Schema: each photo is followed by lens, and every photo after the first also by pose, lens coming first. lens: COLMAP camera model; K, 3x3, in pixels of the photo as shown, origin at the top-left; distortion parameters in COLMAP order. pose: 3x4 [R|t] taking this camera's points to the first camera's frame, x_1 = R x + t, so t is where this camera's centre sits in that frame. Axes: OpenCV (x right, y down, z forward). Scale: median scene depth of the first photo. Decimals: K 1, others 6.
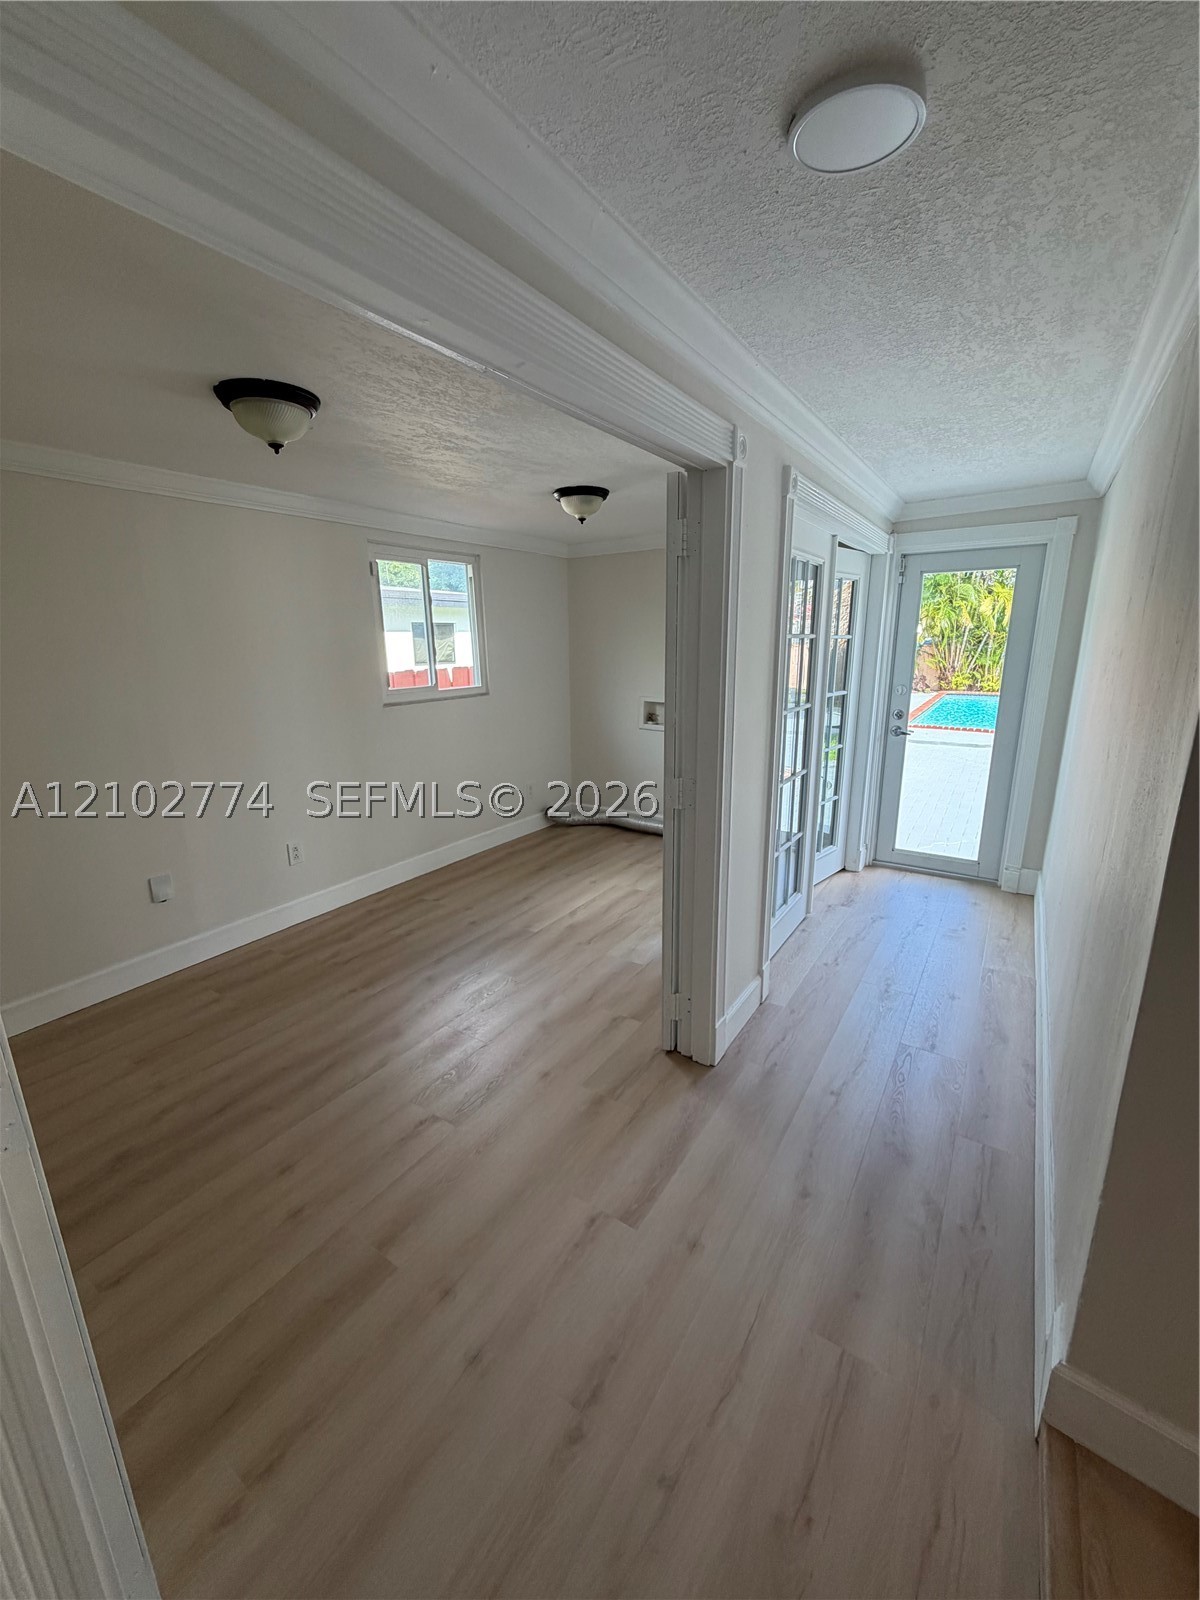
lens RADIAL K [[646.1, 0, 593.8], [0, 646.1, 803.2], [0, 0, 1]] dist [0.004835, -0.002008]
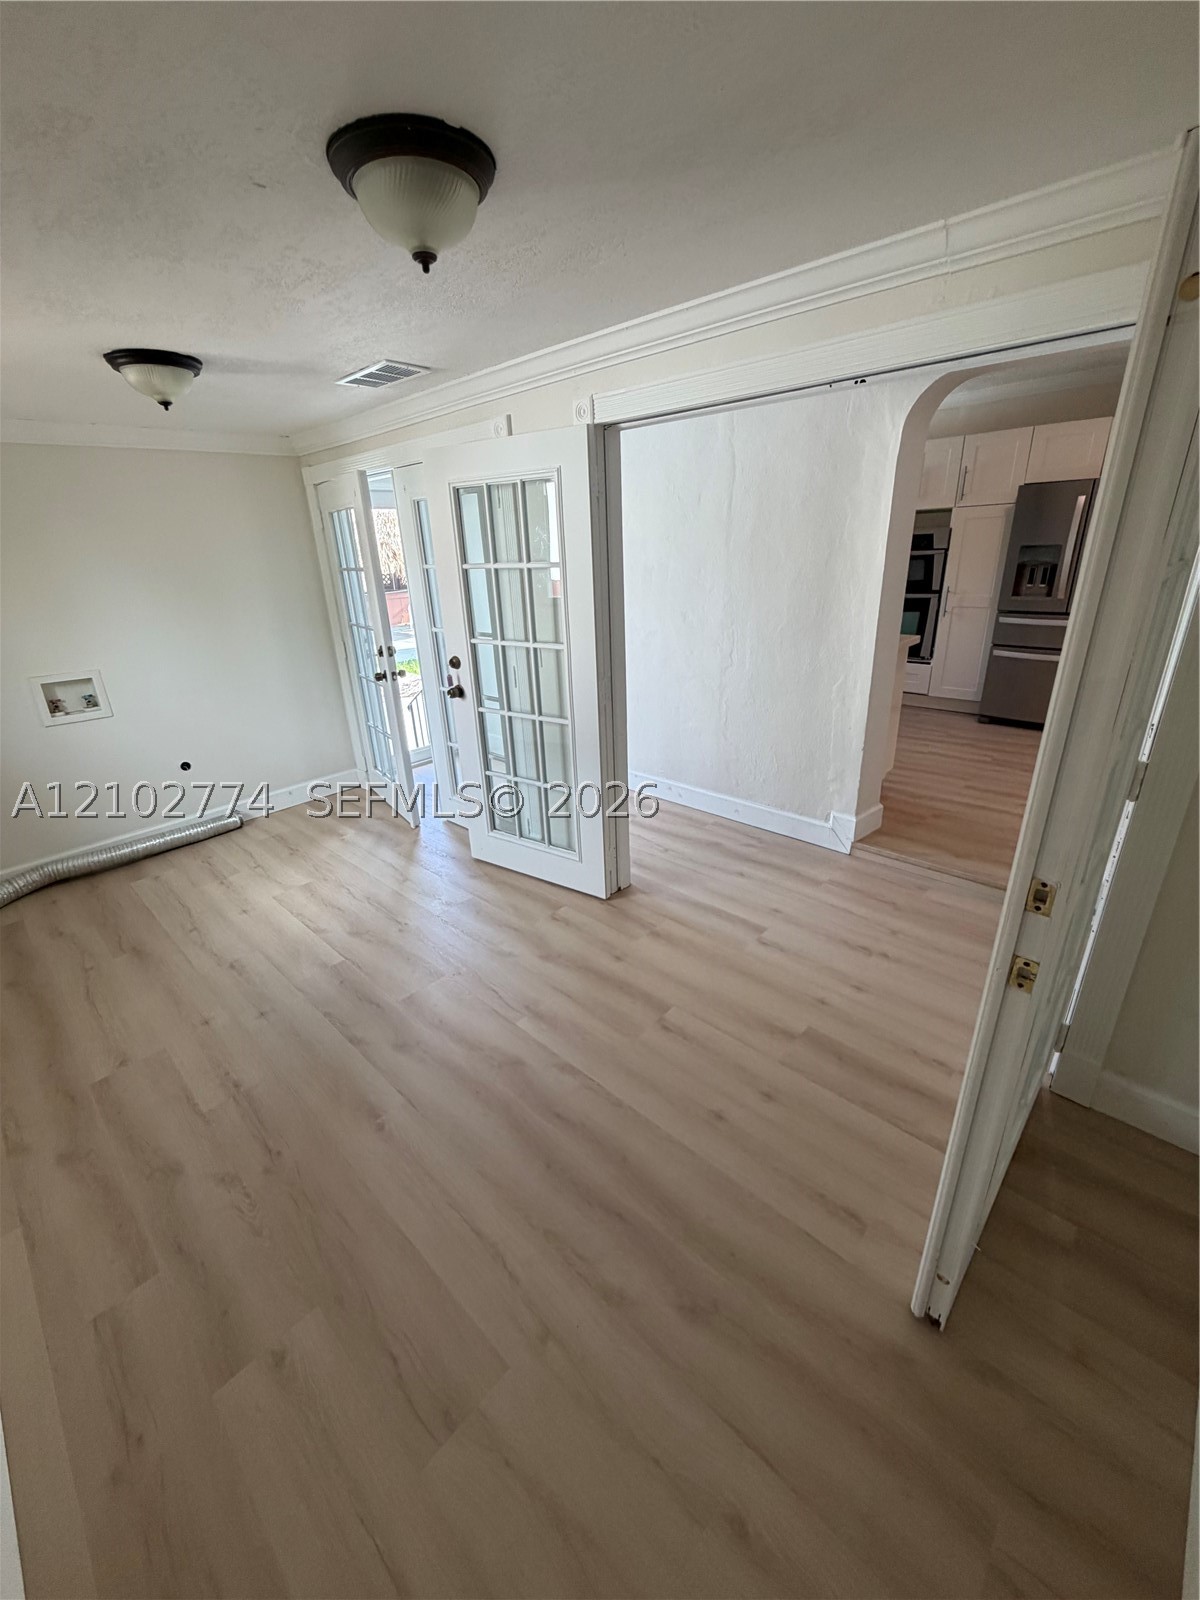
lens RADIAL K [[646.1, 0, 601.9], [0, 646.1, 808.5], [0, 0, 1]] dist [0.004835, -0.002008]
pose [[0.156157, -0.372967, 0.914609, -0.592718], [0.281099, 0.904460, 0.320835, -0.114990], [-0.946889, 0.206996, 0.246079, 0.392440]]
